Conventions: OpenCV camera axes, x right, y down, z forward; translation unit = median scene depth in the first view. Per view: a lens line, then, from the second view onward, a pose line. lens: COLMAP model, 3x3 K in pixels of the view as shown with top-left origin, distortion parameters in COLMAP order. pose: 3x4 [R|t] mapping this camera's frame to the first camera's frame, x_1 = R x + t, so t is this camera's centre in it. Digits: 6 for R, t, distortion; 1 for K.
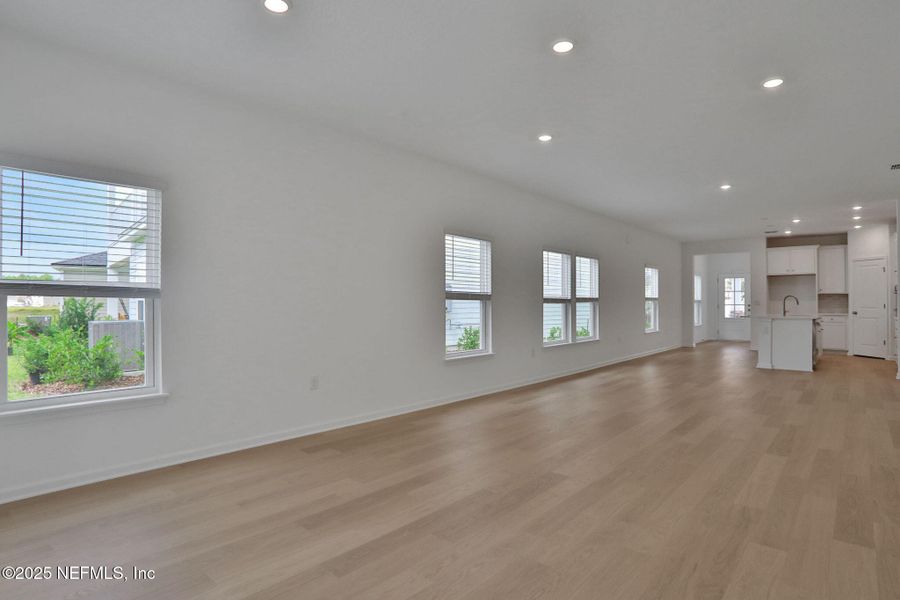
lens RADIAL K [[492.1, 0, 460.1], [0, 492.1, 298.2], [0, 0, 1]] dist [0.020938, 0.000164]
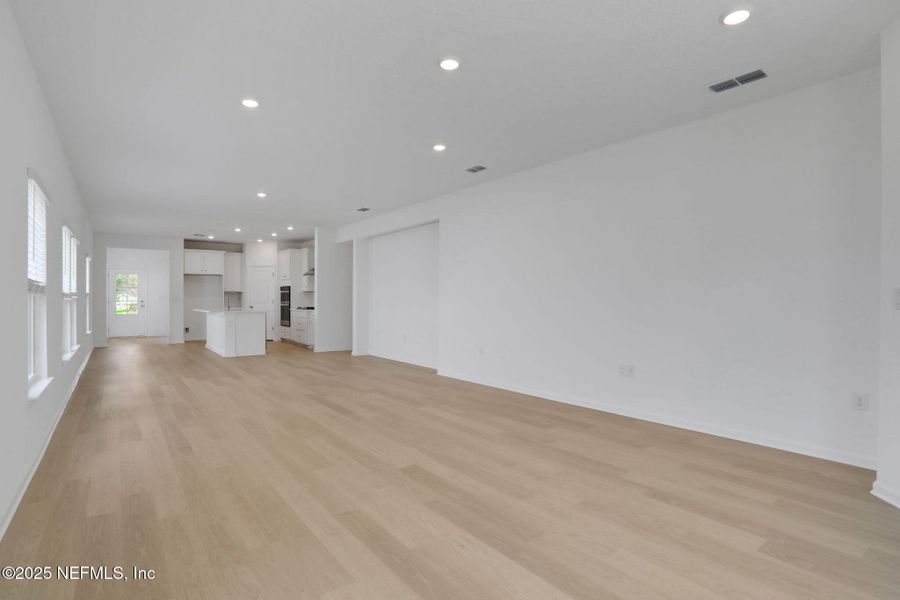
lens RADIAL K [[457.9, 0, 450.0], [0, 457.9, 300.0], [0, 0, 1]] dist [-0.055050, -0.000336]
pose [[0.237172, -0.000894, 0.971467, -0.215123], [-0.010268, 0.999941, 0.003427, 0.002319], [-0.971413, -0.010788, 0.237149, 0.217088]]
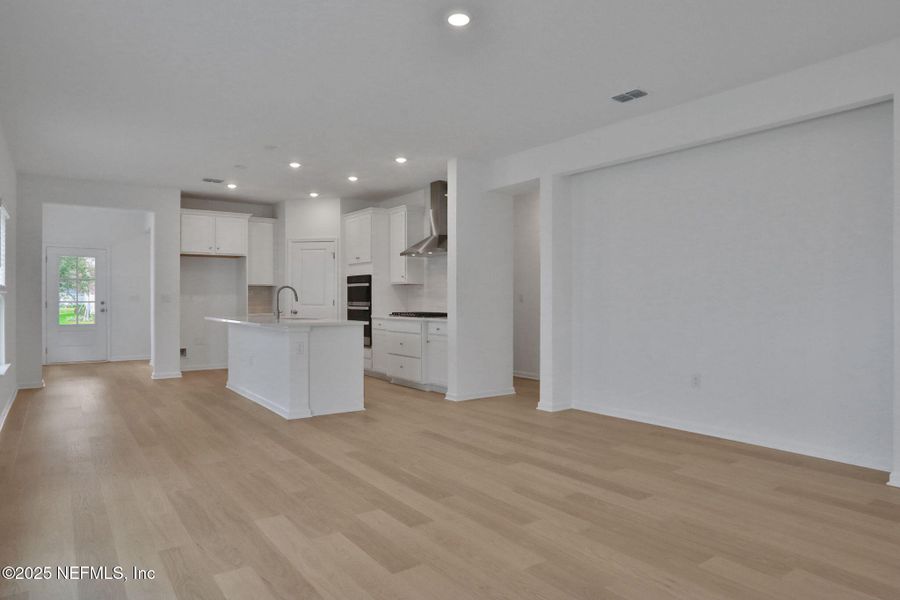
lens RADIAL K [[550.4, 0, 450.0], [0, 550.4, 300.0], [0, 0, 1]] dist [-0.057451, 0.002848]
pose [[0.246391, -0.001996, 0.969168, 0.058862], [-0.008152, 0.999958, 0.004132, 0.006482], [-0.969136, -0.008919, 0.246365, 0.557158]]
